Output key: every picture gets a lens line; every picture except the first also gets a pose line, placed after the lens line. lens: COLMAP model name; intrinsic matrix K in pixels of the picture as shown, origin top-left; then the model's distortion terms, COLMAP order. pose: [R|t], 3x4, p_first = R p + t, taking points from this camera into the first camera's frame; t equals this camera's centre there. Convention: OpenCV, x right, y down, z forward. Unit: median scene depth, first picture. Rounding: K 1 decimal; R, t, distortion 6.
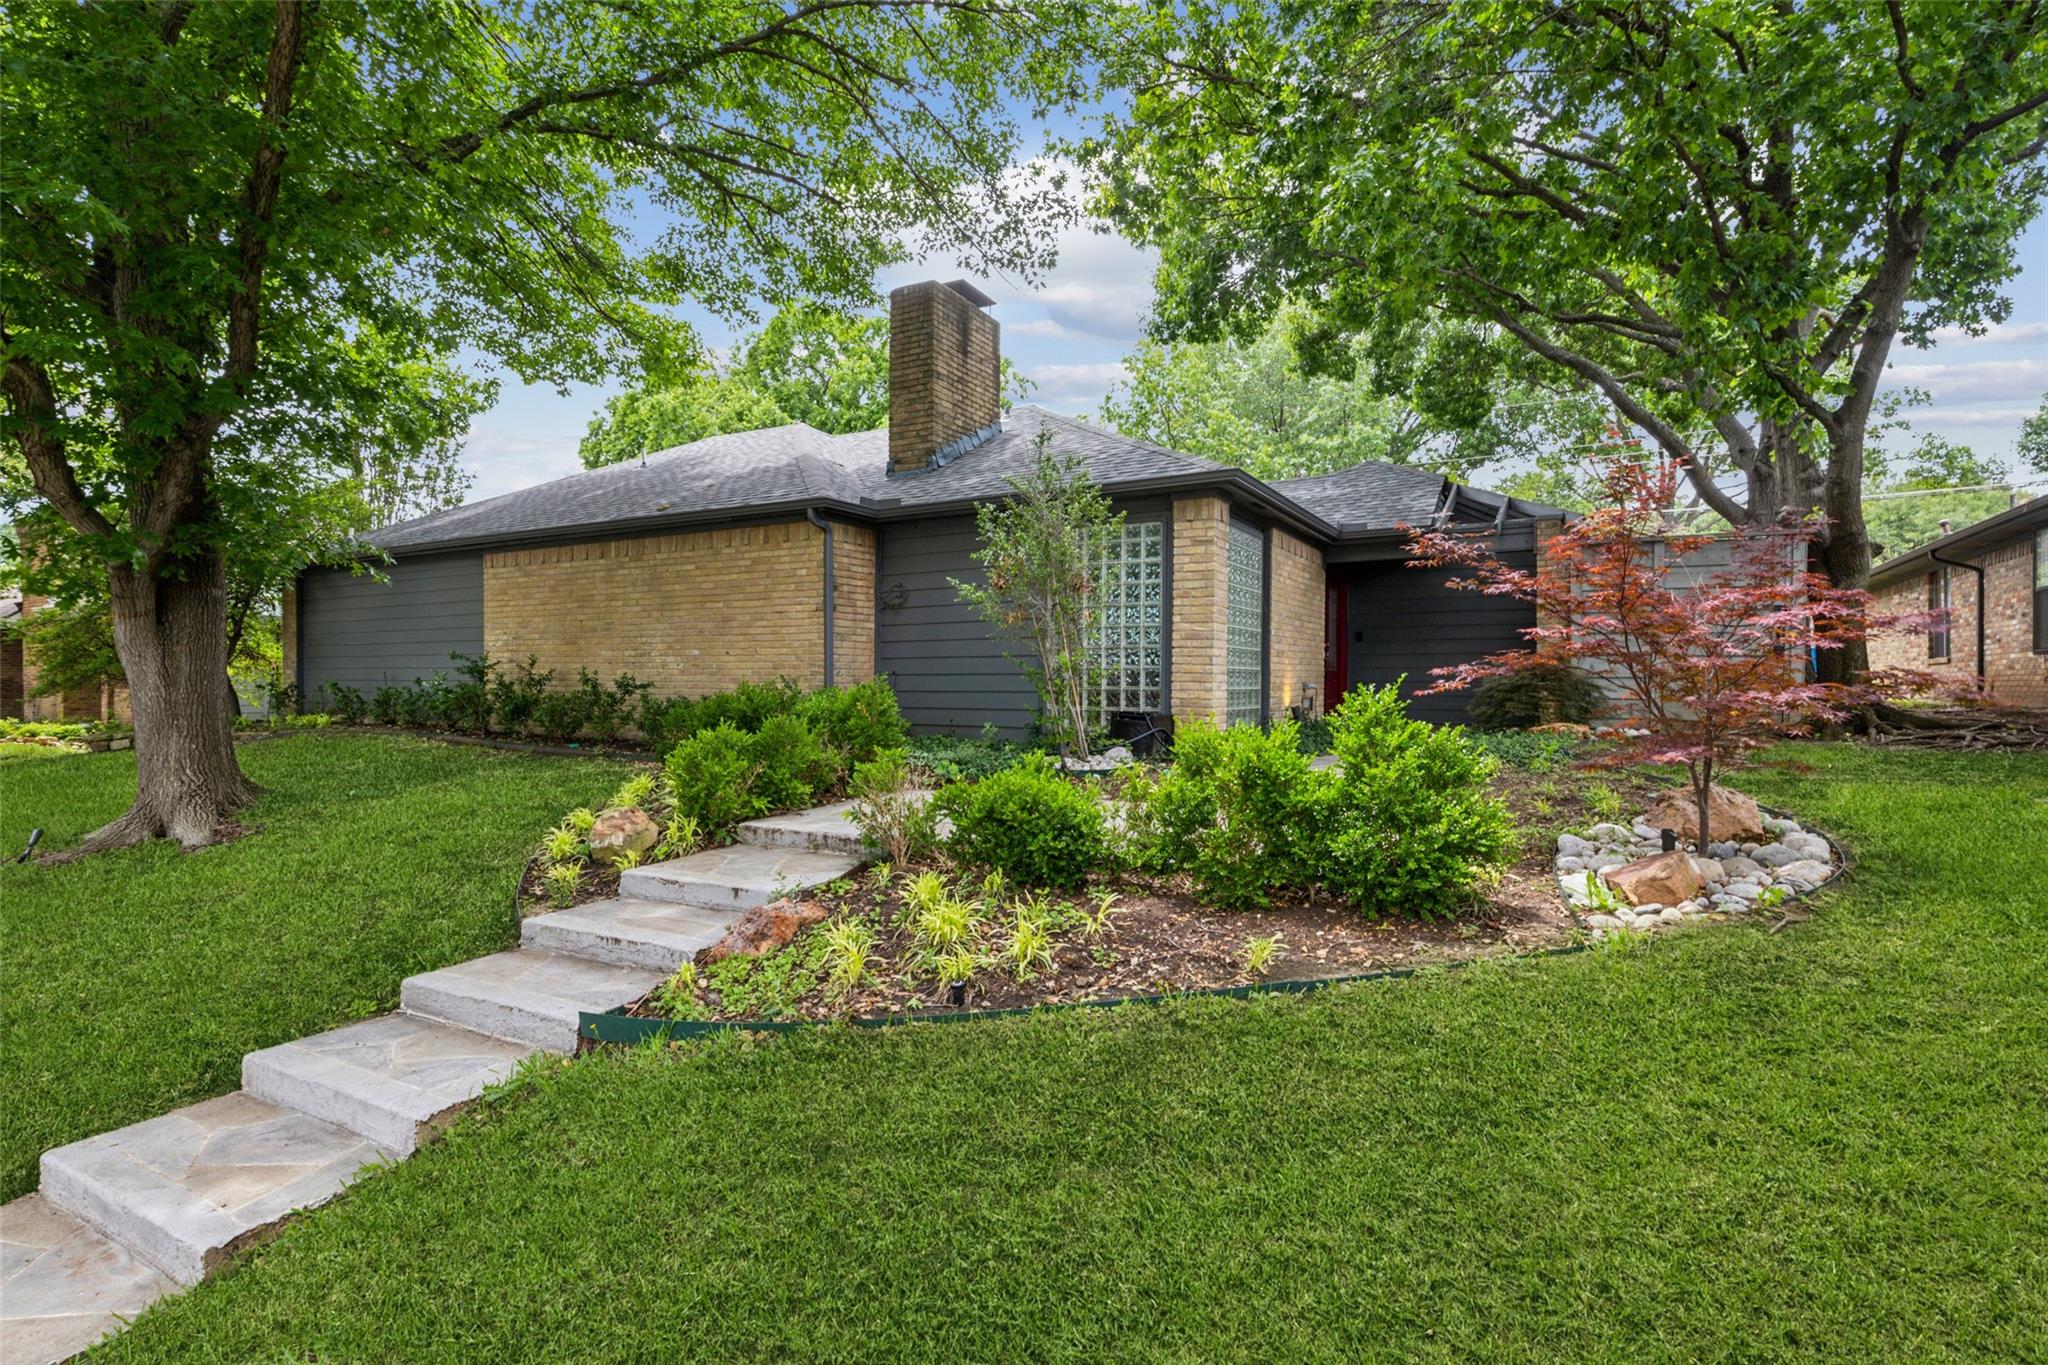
lens RADIAL K [[1049.2, 0, 1020.9], [0, 1049.2, 679.0], [0, 0, 1]] dist [0.004070, 0.000208]
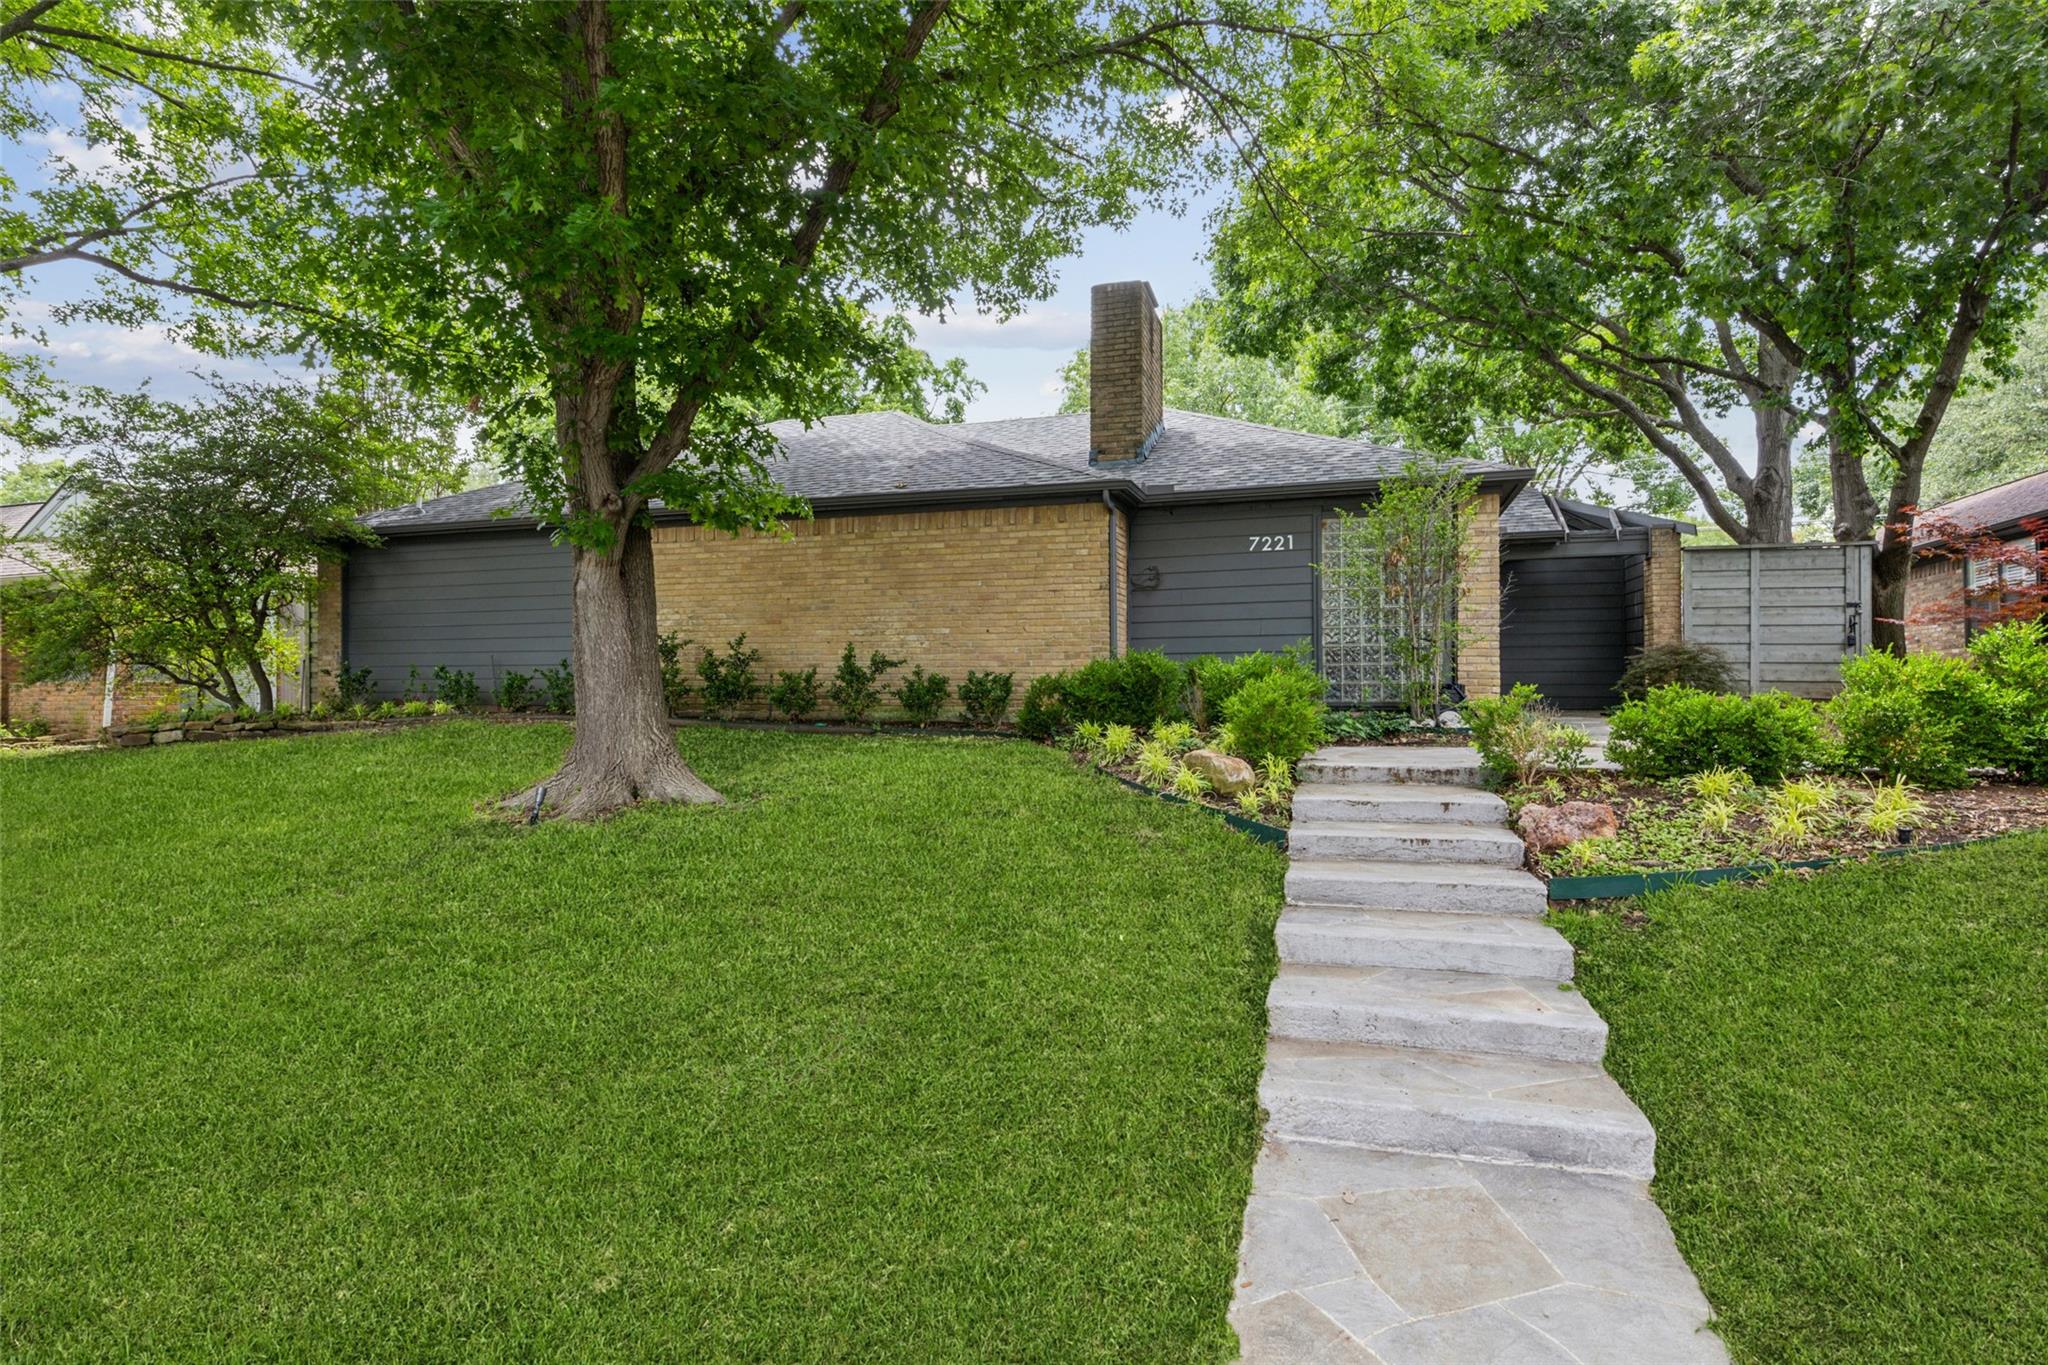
lens RADIAL K [[1094.2, 0, 1024.4], [0, 1094.2, 692.8], [0, 0, 1]] dist [-0.003168, -0.000093]
pose [[0.973765, 0.000806, 0.227553, -0.439449], [0.000625, 0.999980, -0.006215, 0.037598], [-0.227554, 0.006195, 0.973746, -0.029719]]
